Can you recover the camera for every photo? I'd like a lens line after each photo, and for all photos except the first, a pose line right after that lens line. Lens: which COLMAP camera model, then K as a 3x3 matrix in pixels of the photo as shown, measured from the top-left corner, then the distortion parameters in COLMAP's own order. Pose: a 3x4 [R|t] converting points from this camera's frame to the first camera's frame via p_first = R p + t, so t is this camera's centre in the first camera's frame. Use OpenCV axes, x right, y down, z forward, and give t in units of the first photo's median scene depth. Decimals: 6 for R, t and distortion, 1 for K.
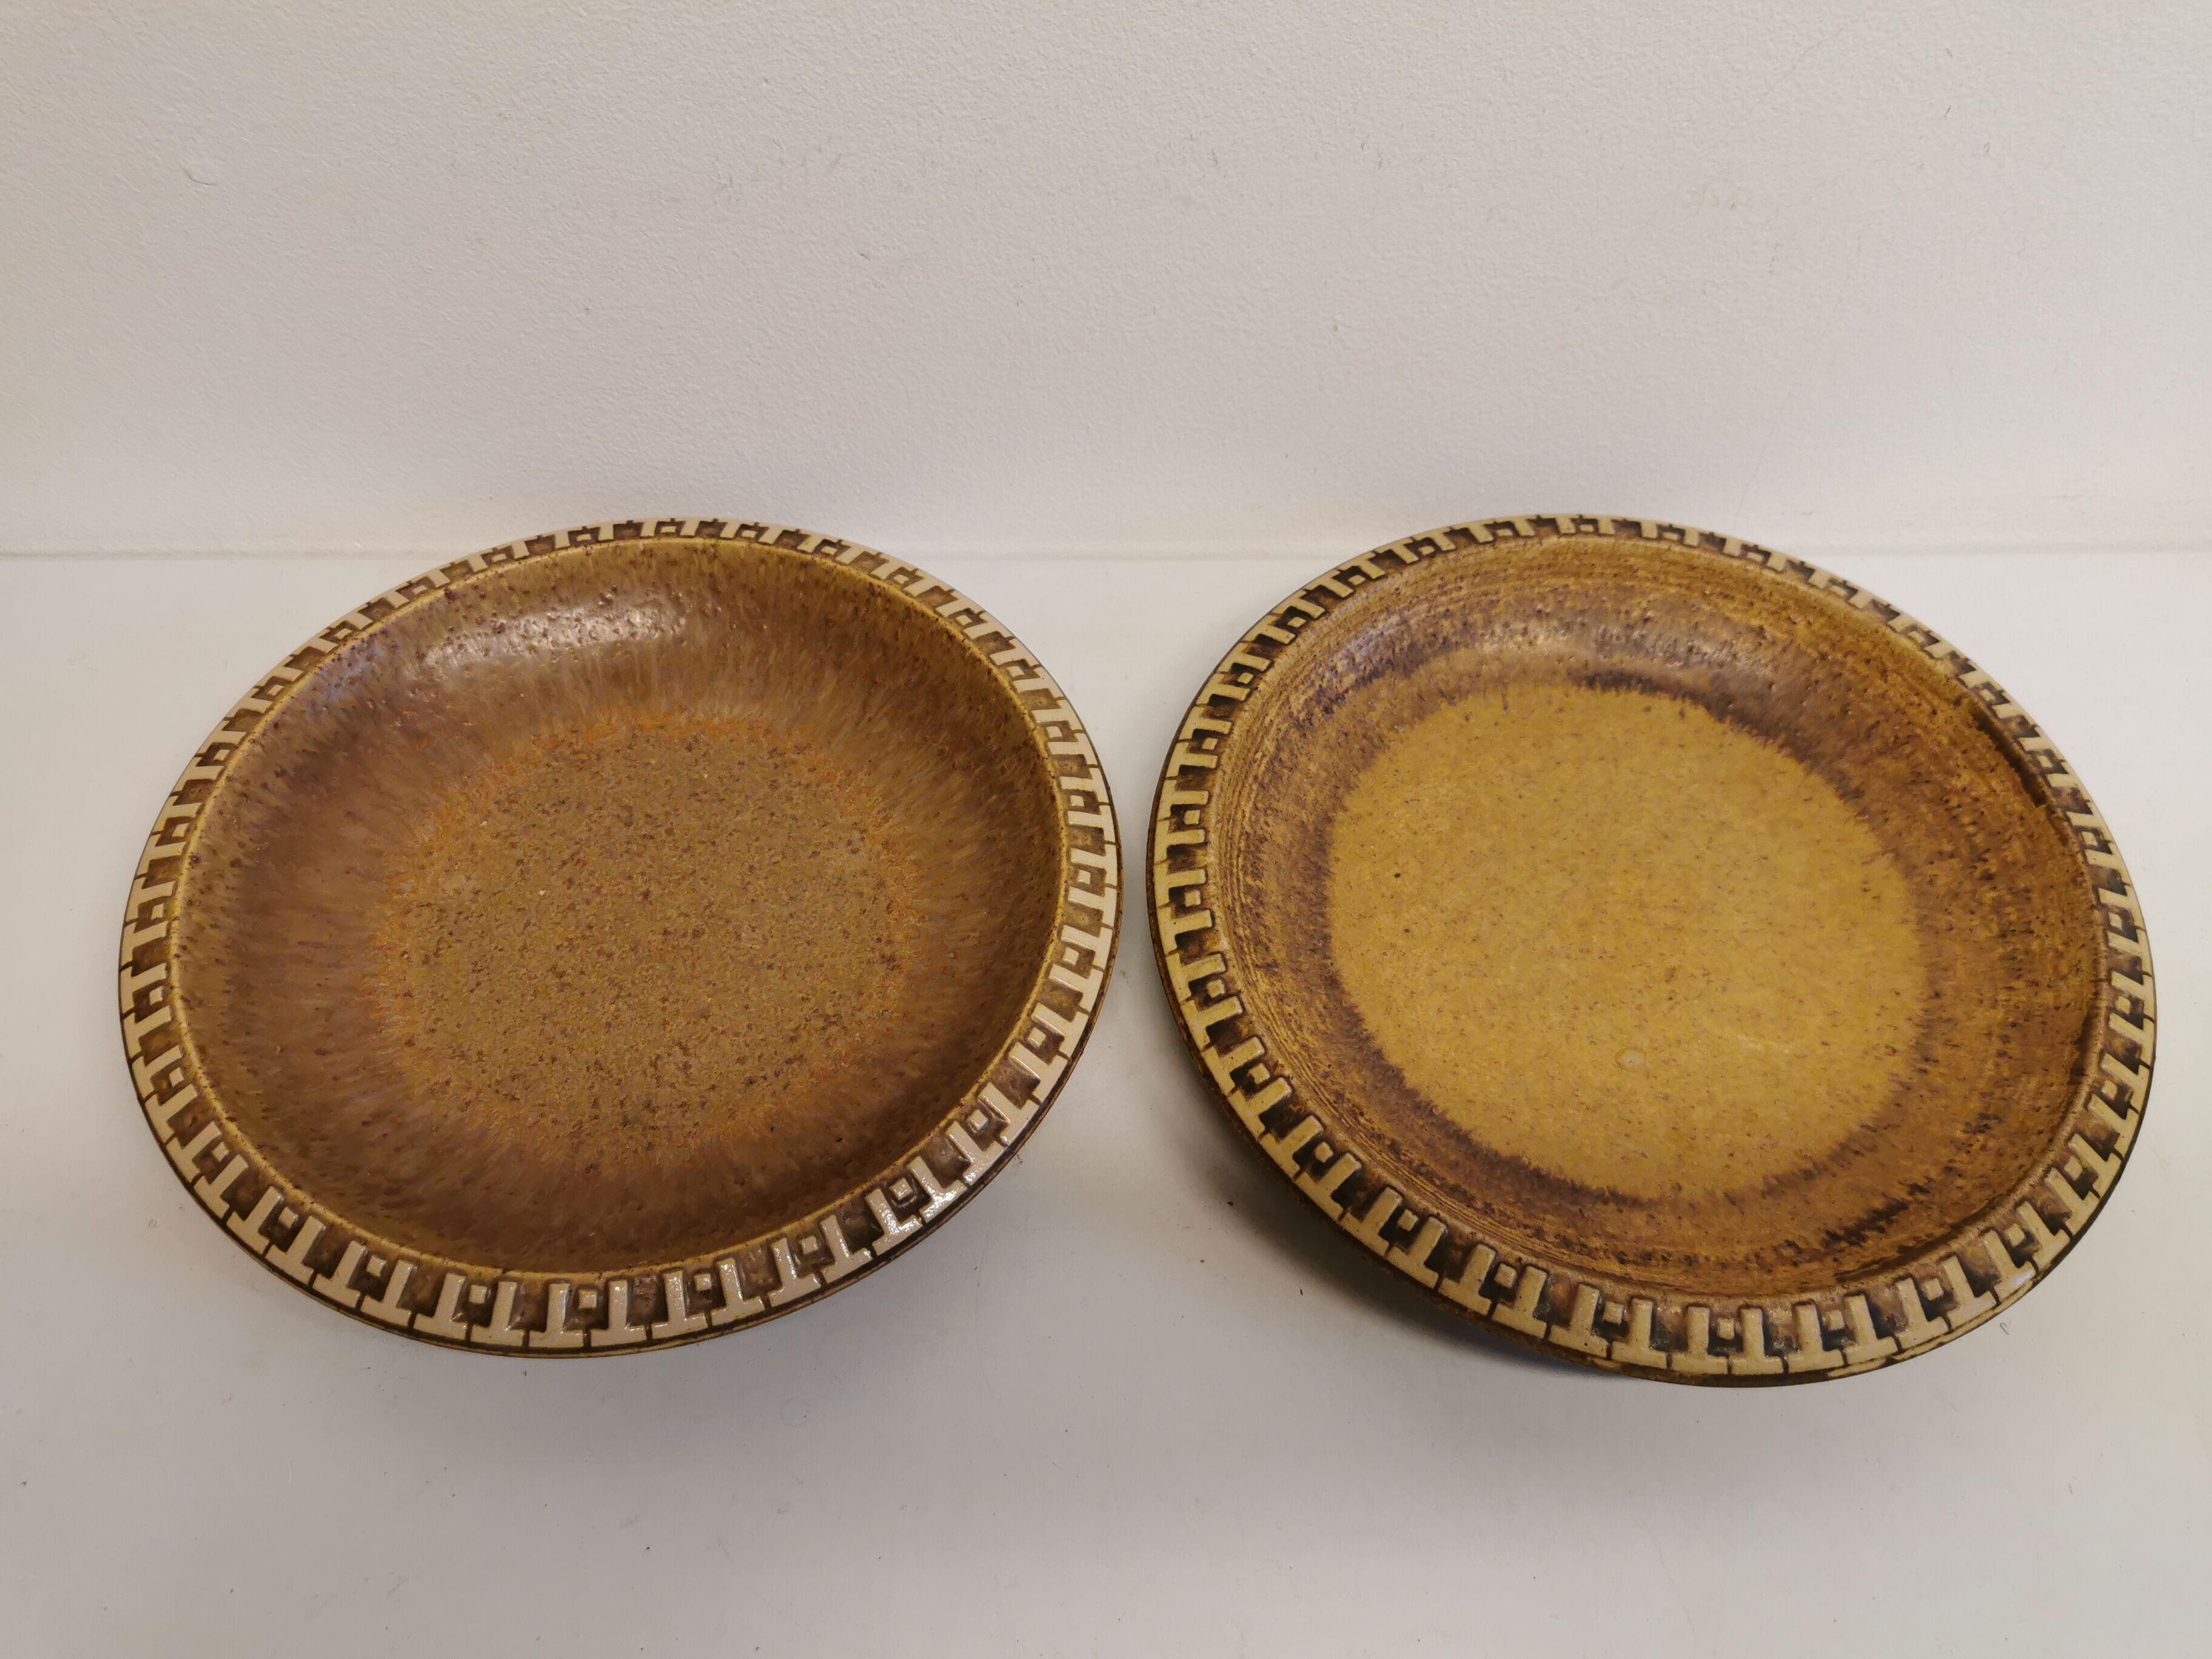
lens RADIAL K [[1743.4, 0, 1107.0], [0, 1743.4, 827.3], [0, 0, 1]] dist [0.016143, 0.019765]
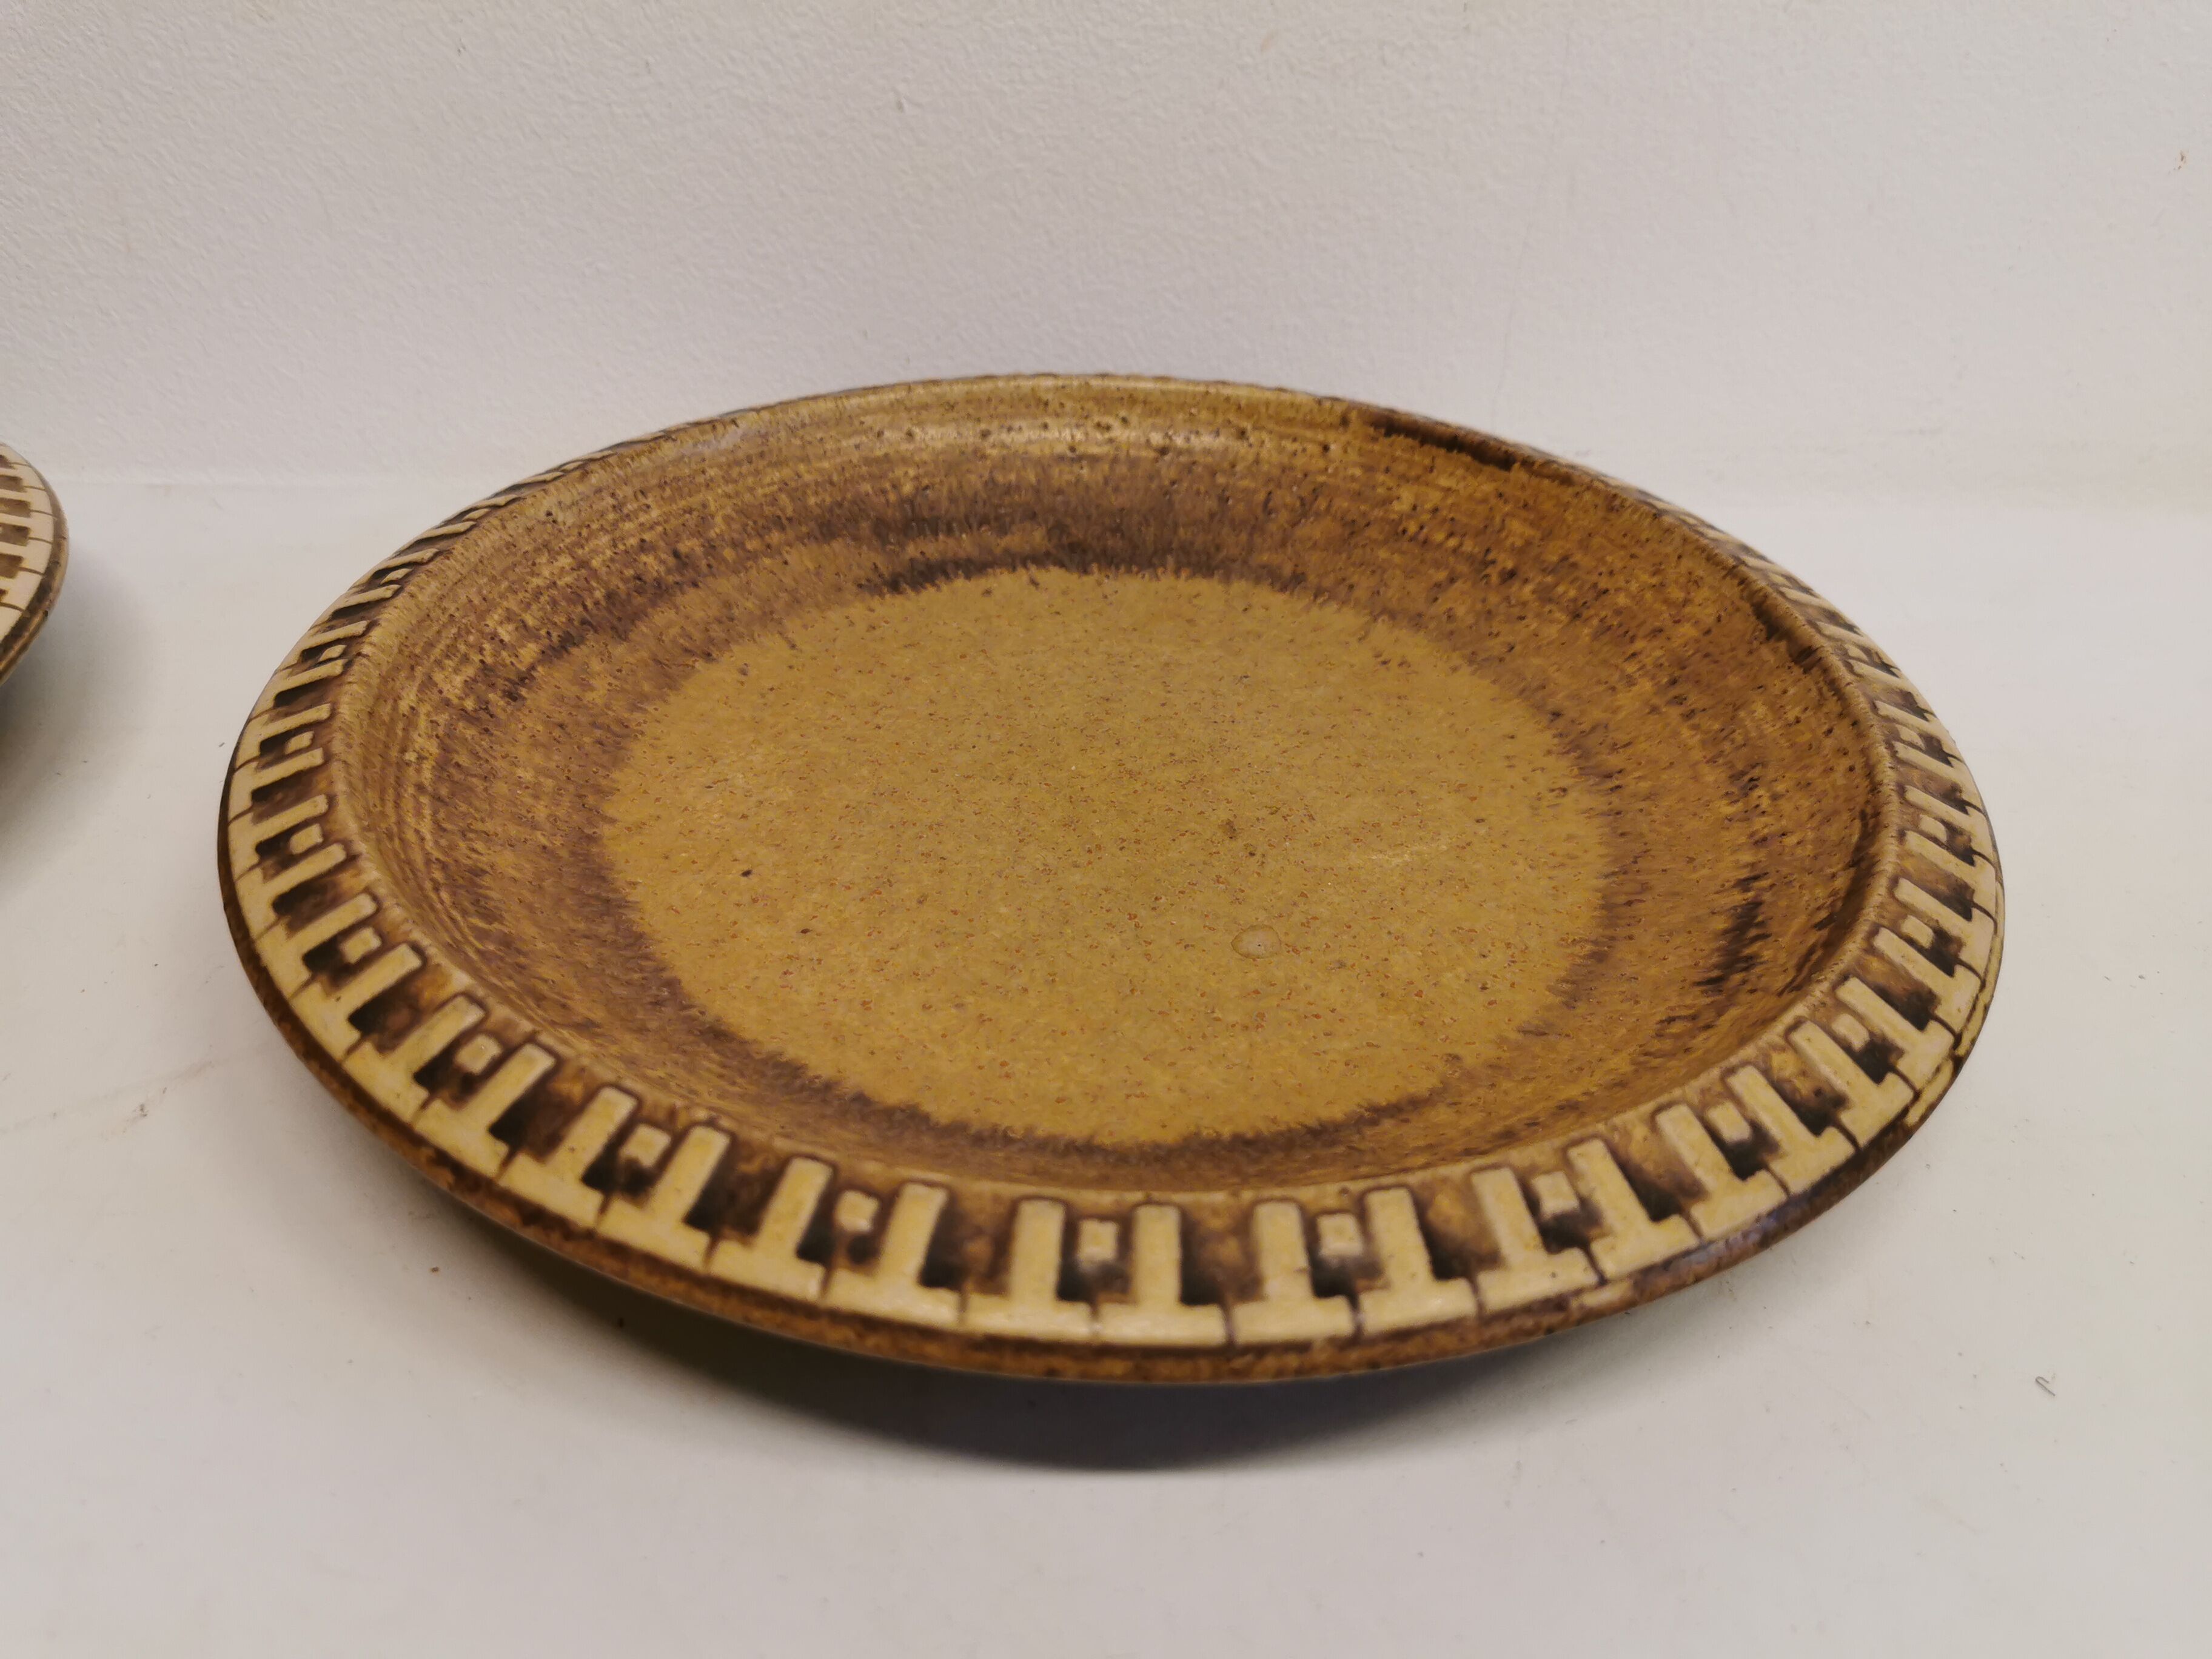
lens RADIAL K [[1743.4, 0, 1109.9], [0, 1743.4, 831.8], [0, 0, 1]] dist [0.016143, 0.019765]
pose [[0.817083, -0.319087, 0.480166, -0.001639], [0.469582, 0.851535, -0.233197, 0.205571], [-0.334468, 0.416018, 0.845612, 0.500112]]
